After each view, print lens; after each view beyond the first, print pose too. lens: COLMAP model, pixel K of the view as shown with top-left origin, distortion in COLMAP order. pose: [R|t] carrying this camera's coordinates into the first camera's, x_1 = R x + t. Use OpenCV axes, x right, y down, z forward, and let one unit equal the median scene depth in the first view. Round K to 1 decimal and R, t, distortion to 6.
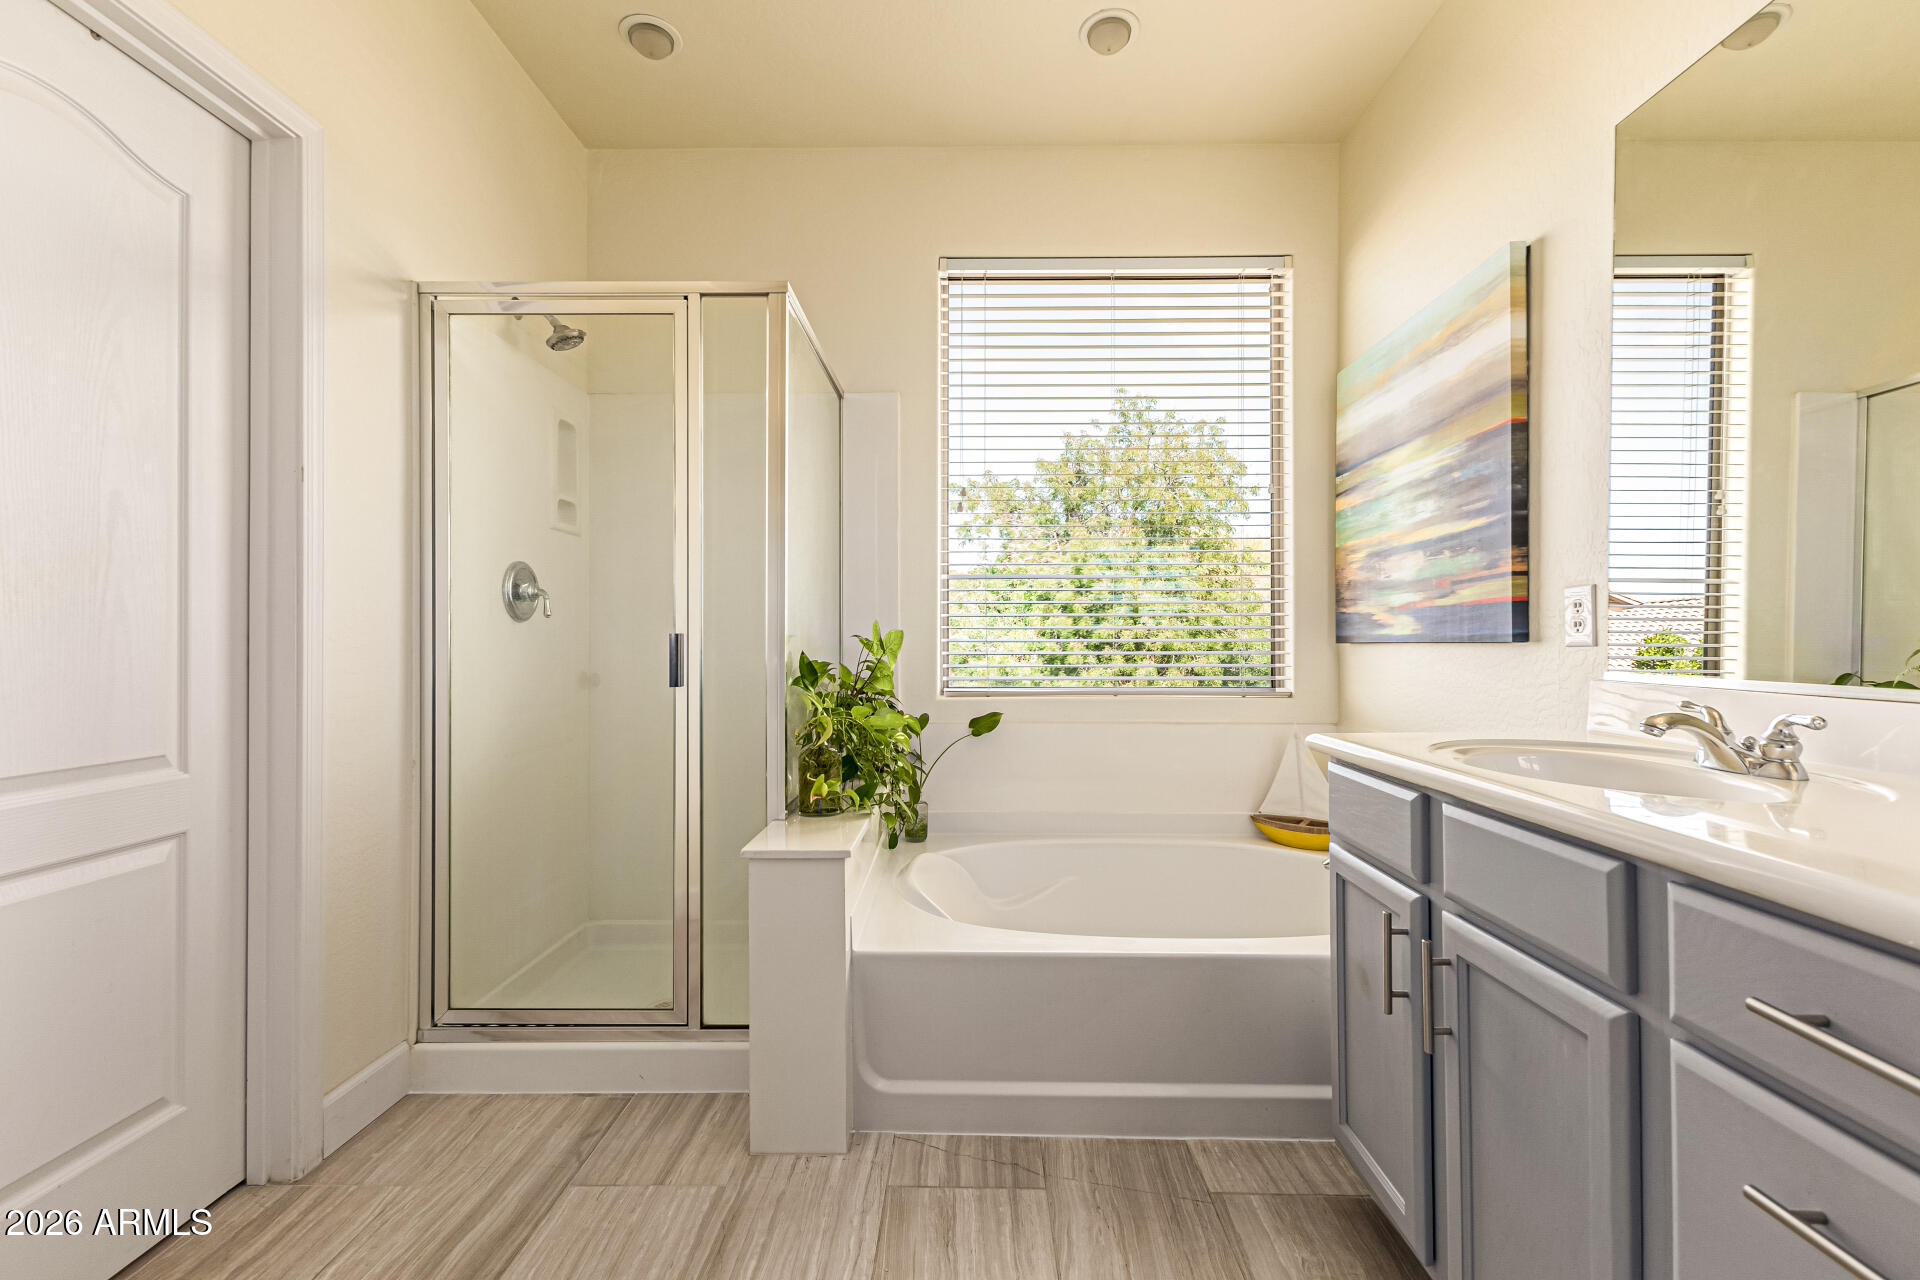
lens RADIAL K [[833.5, 0, 960.0], [0, 833.5, 640.0], [0, 0, 1]] dist [0.004975, -0.000141]
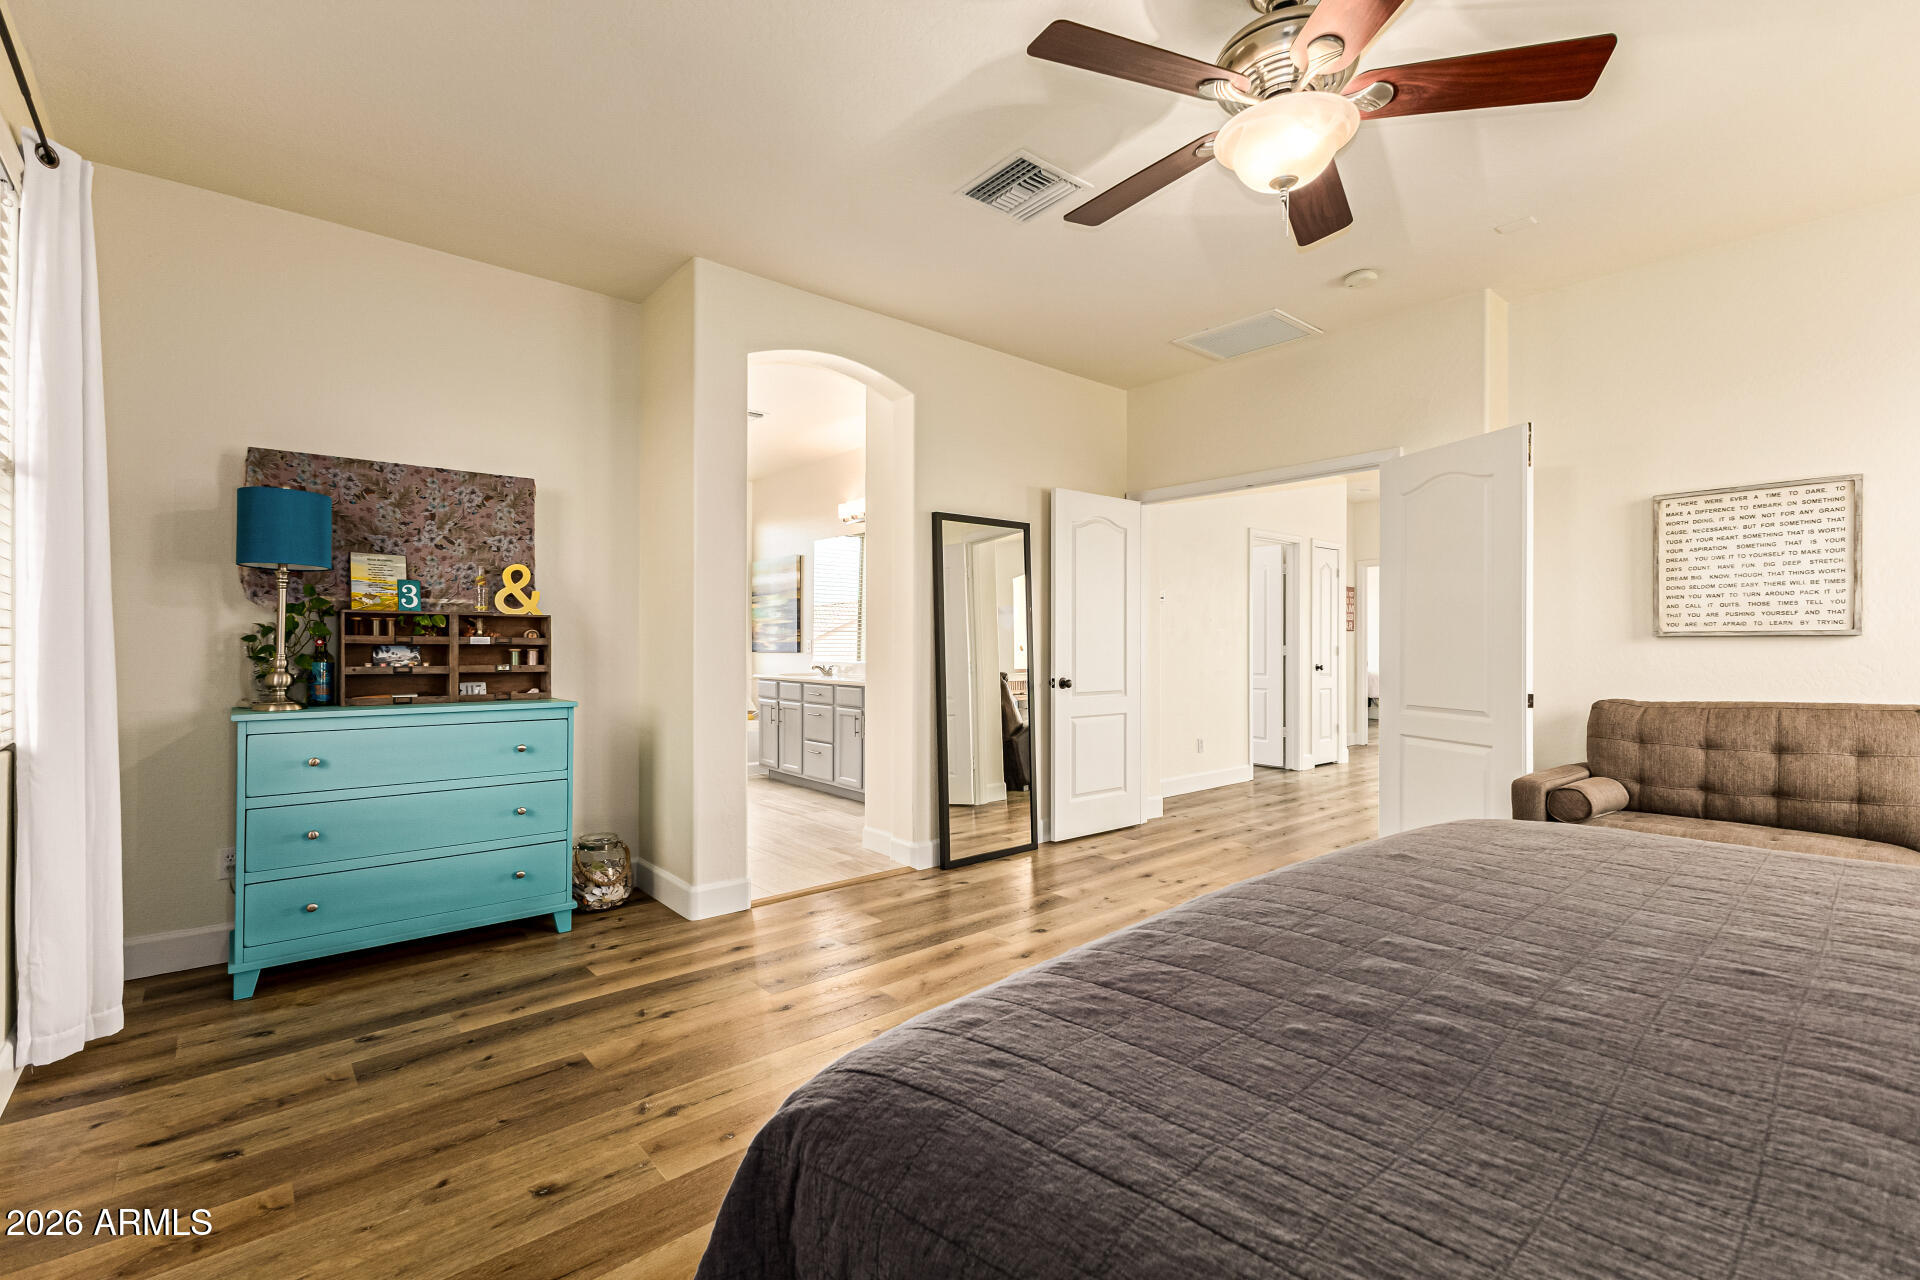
lens RADIAL K [[833.5, 0, 960.0], [0, 833.5, 640.0], [0, 0, 1]] dist [0.004975, -0.000141]
pose [[0.751517, -0.000071, 0.659713, -1.430668], [-0.000882, 0.999999, 0.001113, -0.062324], [-0.659713, -0.001419, 0.751516, -2.592210]]
